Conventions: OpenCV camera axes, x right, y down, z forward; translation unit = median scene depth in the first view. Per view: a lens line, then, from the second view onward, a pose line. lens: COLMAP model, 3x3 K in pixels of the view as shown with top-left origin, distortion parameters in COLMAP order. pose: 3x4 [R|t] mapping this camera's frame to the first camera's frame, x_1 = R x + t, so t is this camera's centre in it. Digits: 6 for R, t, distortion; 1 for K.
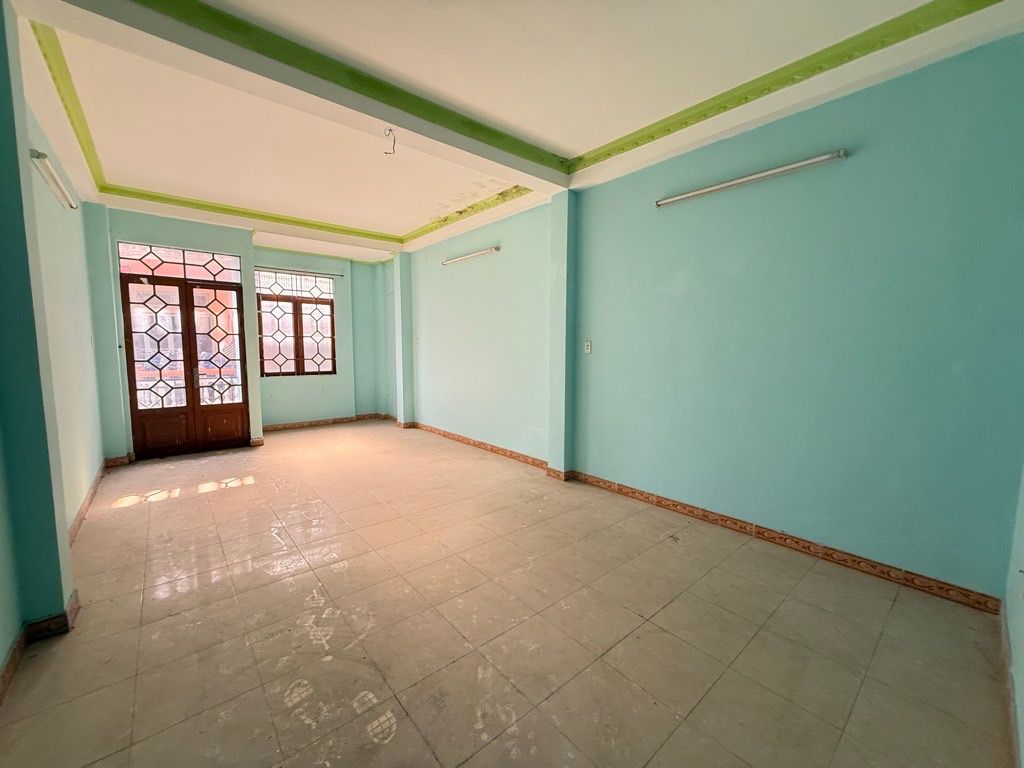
lens RADIAL K [[410.5, 0, 512.9], [0, 410.5, 384.0], [0, 0, 1]] dist [-0.001066, 0.000024]
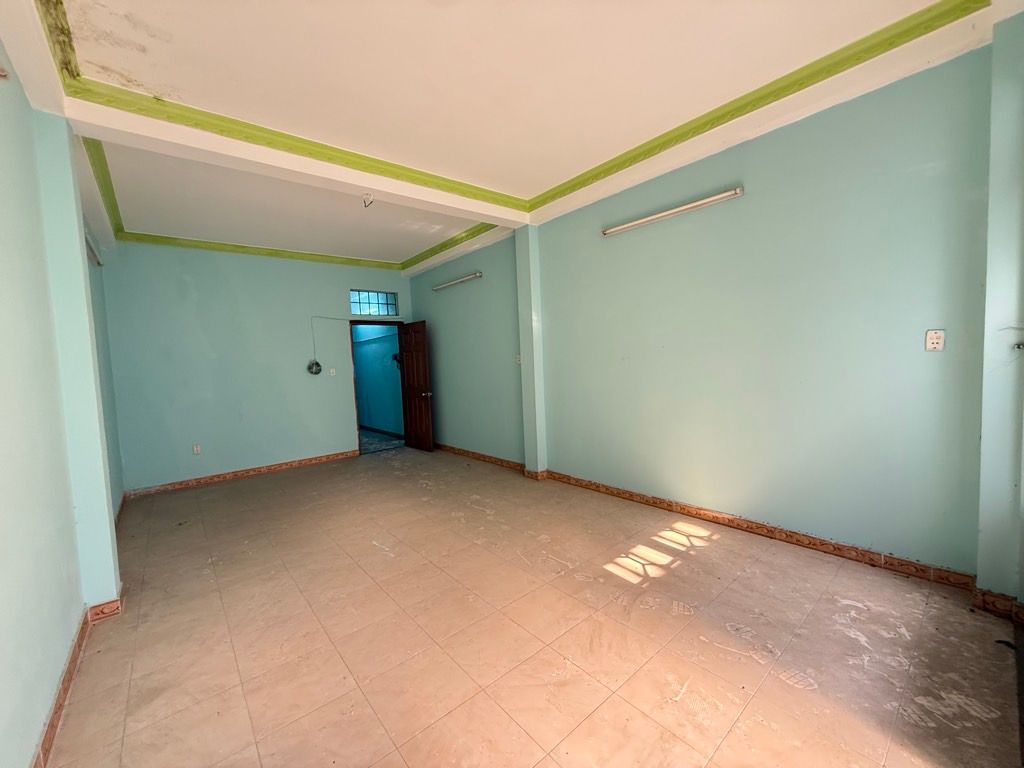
lens RADIAL K [[410.5, 0, 510.7], [0, 410.5, 381.4], [0, 0, 1]] dist [-0.001066, 0.000024]
pose [[-0.999035, 0.042362, 0.011588, -0.536396], [0.043589, 0.988671, 0.143632, -0.167656], [-0.005373, 0.143998, -0.989563, 1.723816]]
